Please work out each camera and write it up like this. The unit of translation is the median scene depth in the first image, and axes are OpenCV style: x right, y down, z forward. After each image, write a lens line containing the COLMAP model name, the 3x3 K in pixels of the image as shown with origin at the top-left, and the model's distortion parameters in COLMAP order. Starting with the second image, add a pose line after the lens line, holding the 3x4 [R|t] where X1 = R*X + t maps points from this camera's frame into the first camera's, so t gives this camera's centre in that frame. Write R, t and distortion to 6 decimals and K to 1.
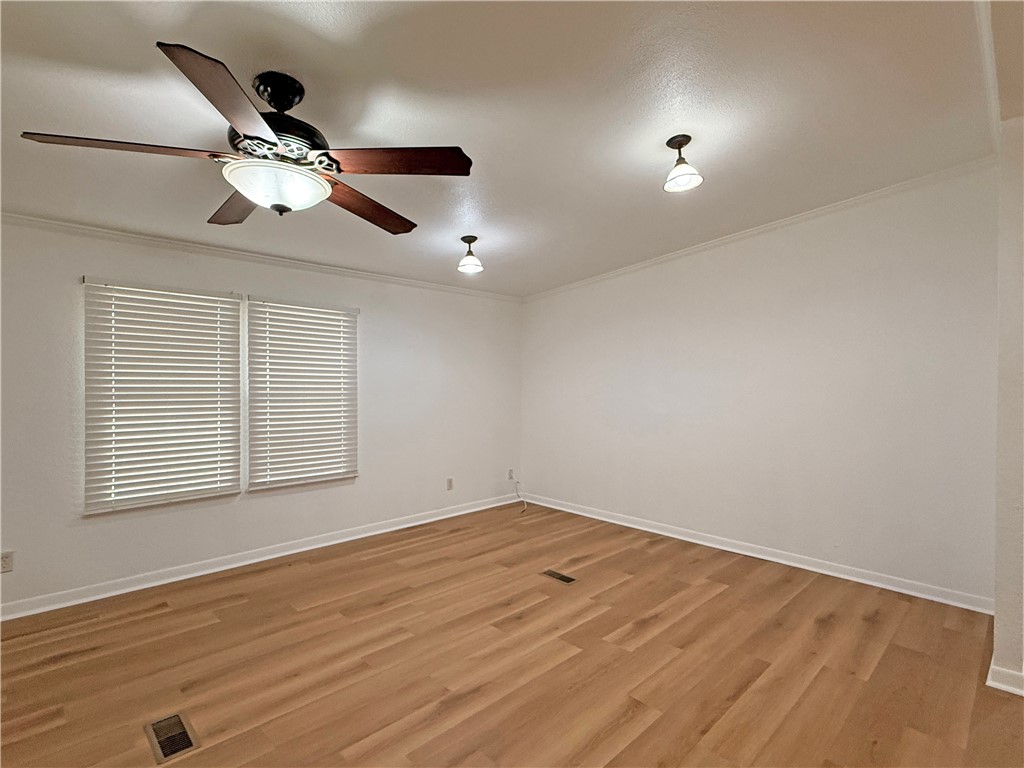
lens RADIAL K [[512.1, 0, 512.0], [0, 512.1, 384.0], [0, 0, 1]] dist [0.001262, 0.001061]
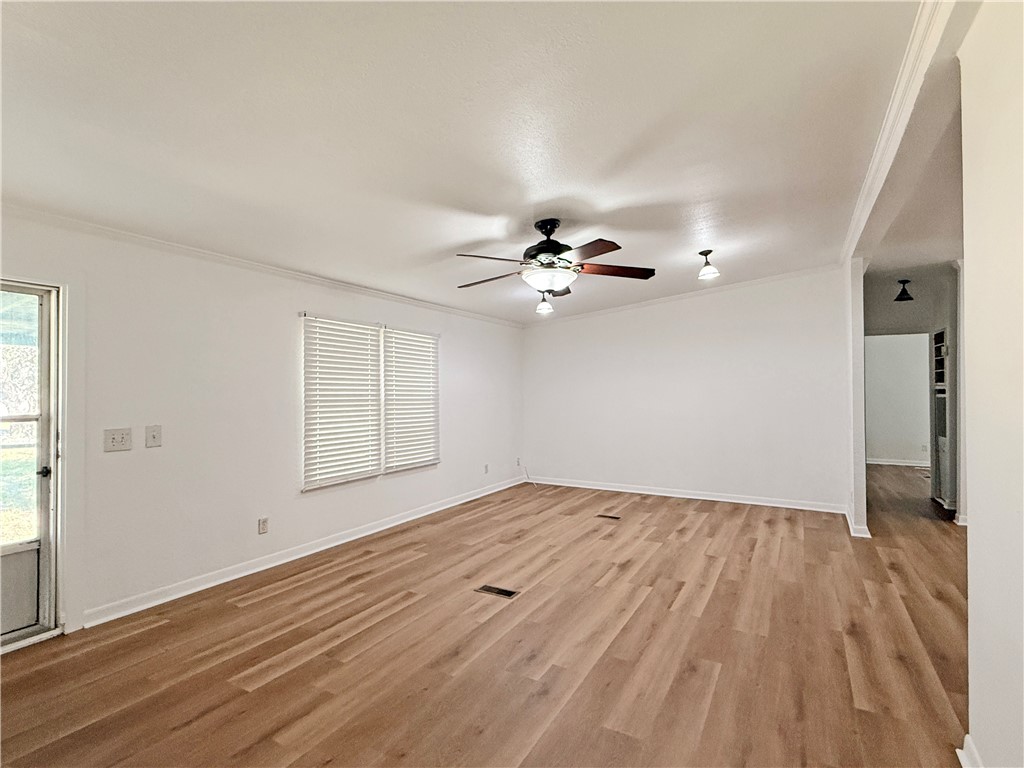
lens RADIAL K [[512.1, 0, 512.0], [0, 512.1, 384.0], [0, 0, 1]] dist [0.001262, 0.001061]
pose [[0.961021, -0.005442, 0.276423, -0.674993], [0.011315, 0.999743, -0.019655, 0.011977], [-0.276245, 0.022017, 0.960835, -0.428521]]
